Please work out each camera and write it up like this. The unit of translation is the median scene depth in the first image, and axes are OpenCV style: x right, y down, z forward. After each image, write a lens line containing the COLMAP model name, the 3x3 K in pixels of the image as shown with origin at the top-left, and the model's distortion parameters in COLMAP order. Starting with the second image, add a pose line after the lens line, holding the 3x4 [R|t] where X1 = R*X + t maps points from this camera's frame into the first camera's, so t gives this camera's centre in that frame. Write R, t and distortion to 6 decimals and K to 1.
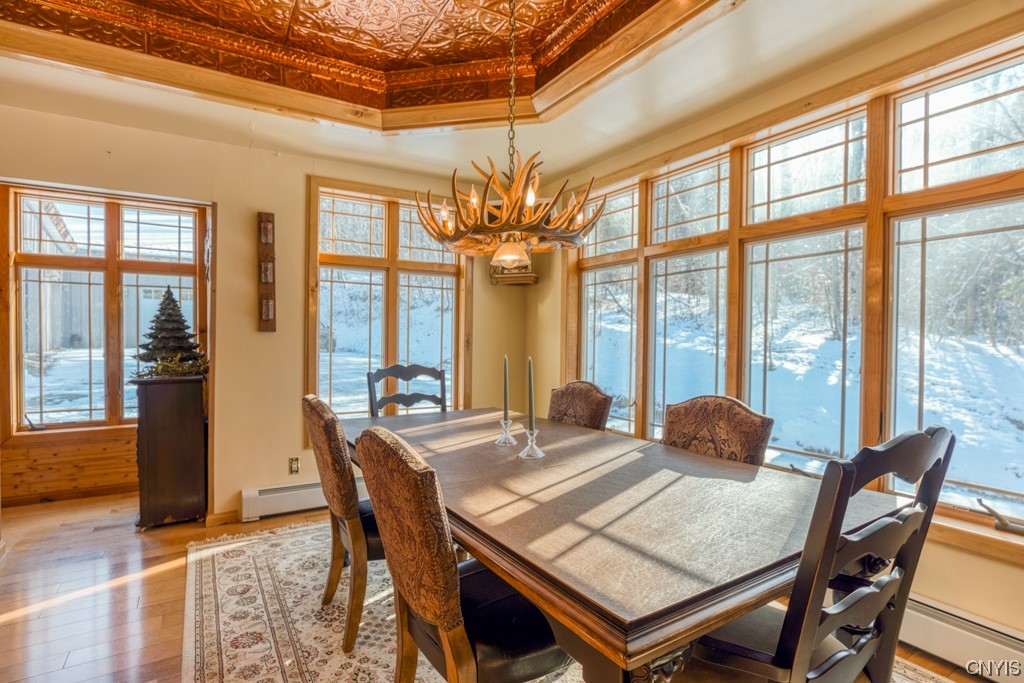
lens RADIAL K [[505.8, 0, 516.7], [0, 505.8, 347.9], [0, 0, 1]] dist [-0.014927, -0.000075]
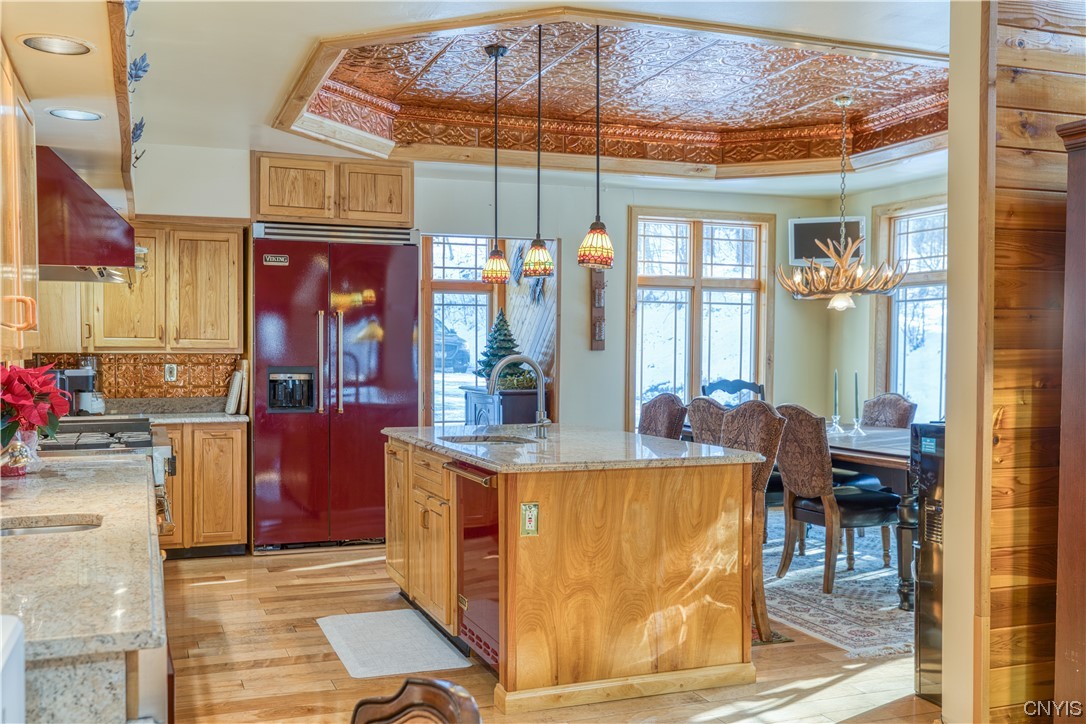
lens RADIAL K [[1054.0, 0, 544.5], [0, 1054.0, 377.7], [0, 0, 1]] dist [-0.004418, -0.002097]
pose [[0.982072, 0.003998, -0.188462, -0.163713], [-0.001758, 0.999926, 0.012051, 0.000004], [0.188496, -0.011503, 0.982007, -1.262477]]
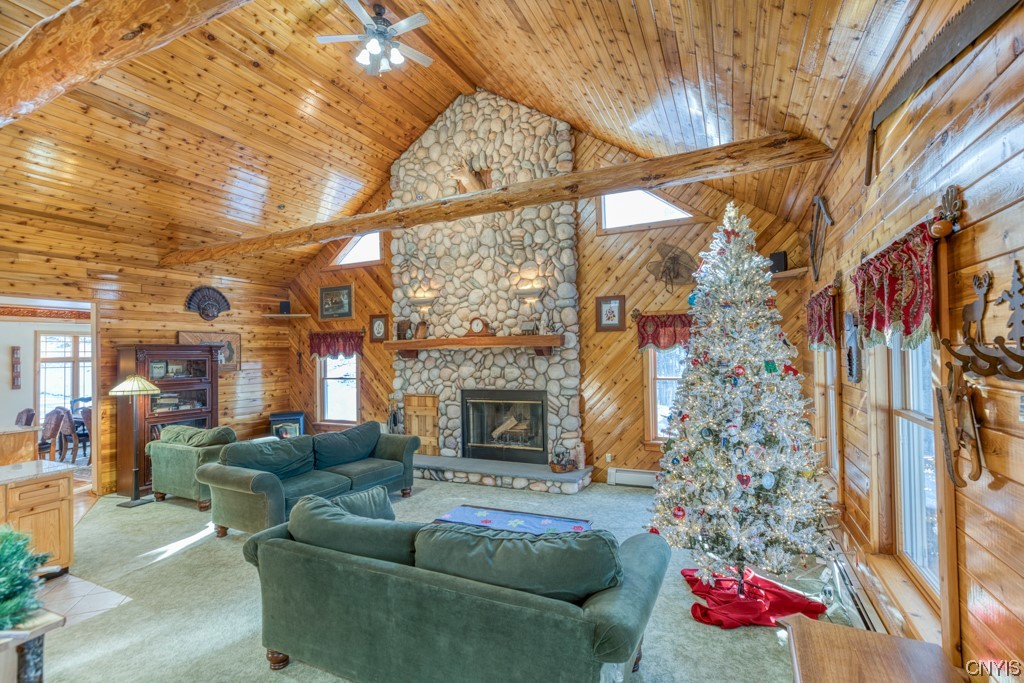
lens RADIAL K [[464.7, 0, 512.0], [0, 464.7, 341.5], [0, 0, 1]] dist [0.011393, 0.000022]
pose [[0.842904, -0.013791, 0.537888, 0.392854], [0.038964, 0.998611, -0.035455, -0.092765], [-0.536652, 0.050843, 0.842271, -2.532751]]
